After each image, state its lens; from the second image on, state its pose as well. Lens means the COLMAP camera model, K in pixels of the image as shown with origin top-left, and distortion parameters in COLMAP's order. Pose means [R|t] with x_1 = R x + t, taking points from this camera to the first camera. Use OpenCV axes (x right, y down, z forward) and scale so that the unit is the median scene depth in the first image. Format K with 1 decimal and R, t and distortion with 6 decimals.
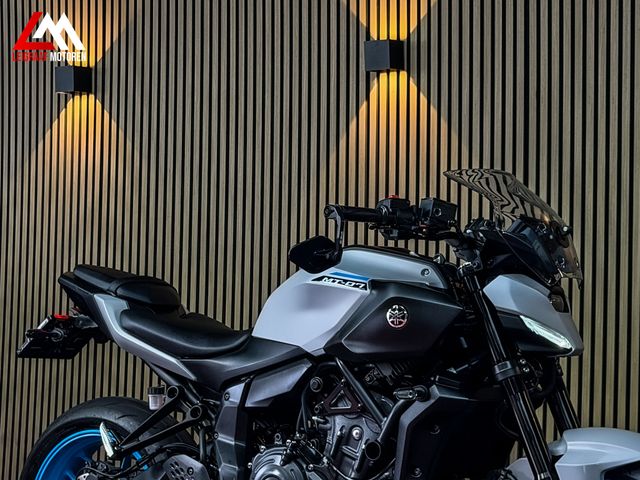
lens RADIAL K [[1460.3, 0, 331.7], [0, 1460.3, 248.9], [0, 0, 1]] dist [0.111854, 0.461469]
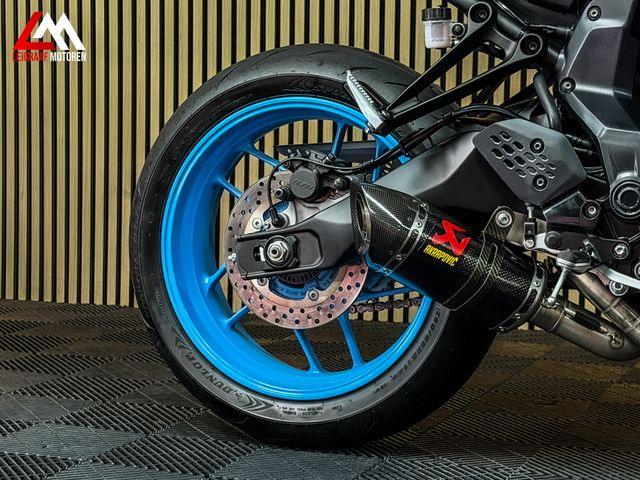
lens RADIAL K [[1460.3, 0, 331.7], [0, 1460.3, 248.9], [0, 0, 1]] dist [0.111854, 0.461469]
pose [[0.977868, -0.034598, 0.206343, -0.307299], [0.007086, 0.991143, 0.132608, 0.121823], [-0.209104, -0.128211, 0.969452, 0.488436]]
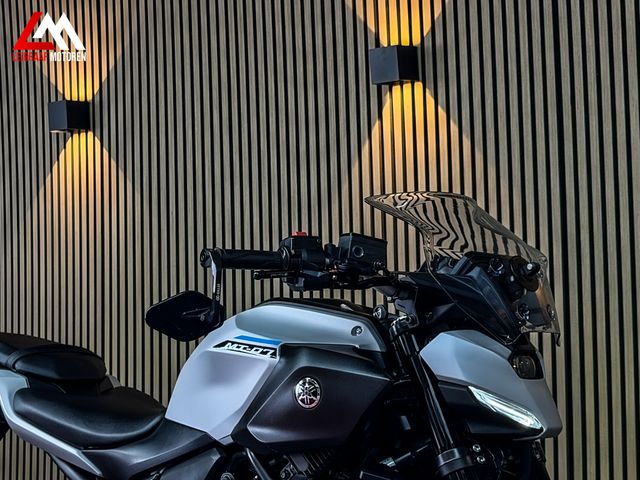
lens RADIAL K [[1460.3, 0, 331.7], [0, 1460.3, 248.9], [0, 0, 1]] dist [0.111854, 0.461469]
pose [[0.992208, -0.045867, -0.115843, 0.139237], [0.042893, 0.998686, -0.028042, -0.005730], [0.116977, 0.022855, 0.992872, 0.238614]]
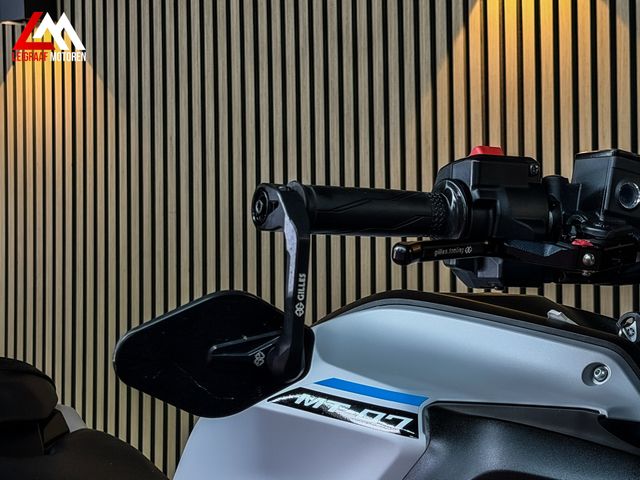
lens RADIAL K [[1460.3, 0, 331.7], [0, 1460.3, 248.9], [0, 0, 1]] dist [0.111854, 0.461469]
pose [[0.993124, -0.030166, -0.113109, 0.042244], [0.031601, 0.999441, 0.010911, -0.018173], [0.112717, -0.014411, 0.993523, 0.647789]]
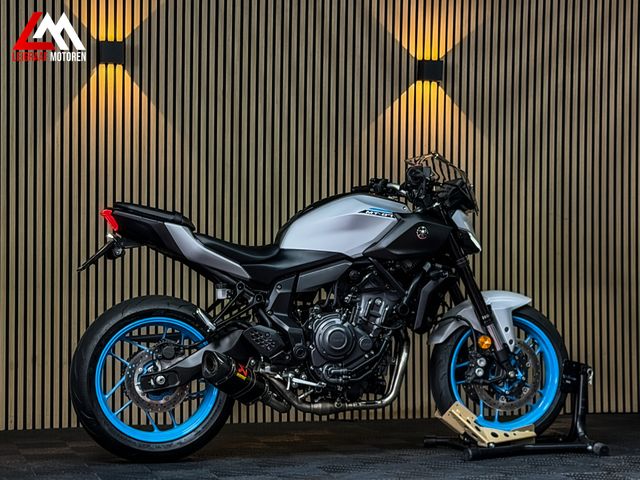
lens RADIAL K [[1460.3, 0, 331.7], [0, 1460.3, 248.9], [0, 0, 1]] dist [0.111854, 0.461469]
pose [[0.644522, -0.009925, 0.764521, -1.310585], [-0.012563, 0.999643, 0.023568, 0.023530], [-0.764482, -0.024794, 0.644168, -0.058870]]
